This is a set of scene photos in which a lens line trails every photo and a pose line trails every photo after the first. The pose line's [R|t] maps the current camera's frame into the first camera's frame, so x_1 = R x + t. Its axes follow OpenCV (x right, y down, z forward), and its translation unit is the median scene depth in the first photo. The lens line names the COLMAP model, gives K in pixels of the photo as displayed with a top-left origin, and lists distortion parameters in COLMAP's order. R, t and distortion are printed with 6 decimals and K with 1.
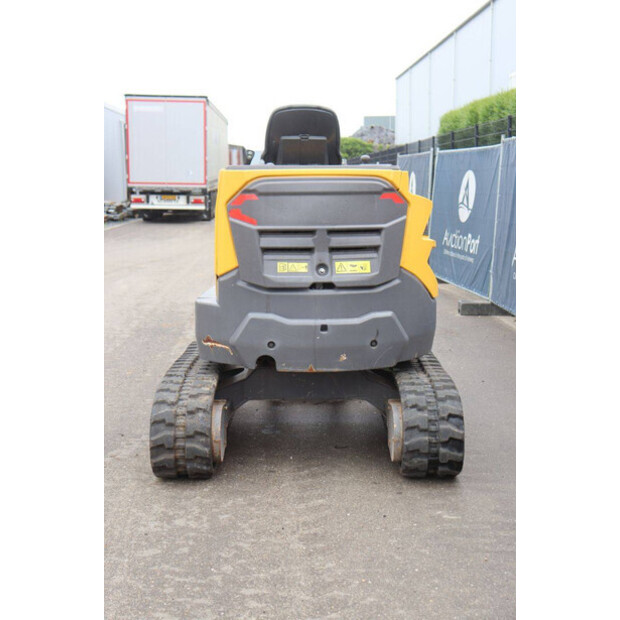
lens RADIAL K [[919.3, 0, 310.0], [0, 919.3, 310.0], [0, 0, 1]] dist [0.082522, 0.034674]
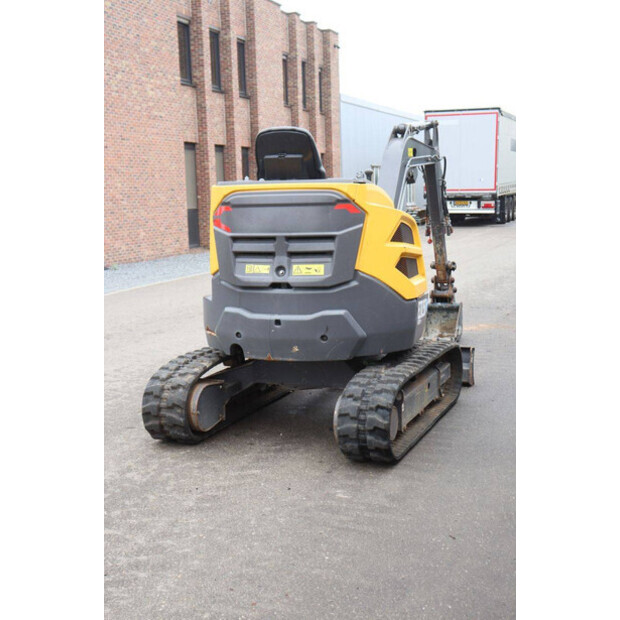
lens RADIAL K [[846.9, 0, 310.0], [0, 846.9, 310.0], [0, 0, 1]] dist [-0.011025, 0.392804]
pose [[0.928525, 0.034903, -0.369626, 0.436315], [-0.032901, 0.999390, 0.011721, -0.009458], [0.369810, 0.001278, 0.929107, 0.034300]]
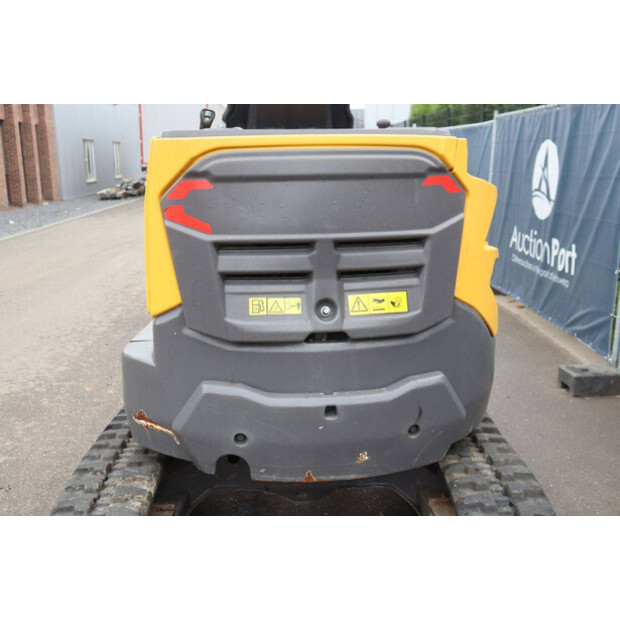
lens RADIAL K [[731.3, 0, 319.5], [0, 731.3, 309.0], [0, 0, 1]] dist [-0.014097, 0.006795]
pose [[0.999505, -0.013487, 0.028440, -0.004076], [0.011723, 0.998048, 0.061334, -0.072098], [-0.029212, -0.060971, 0.997712, 0.536809]]
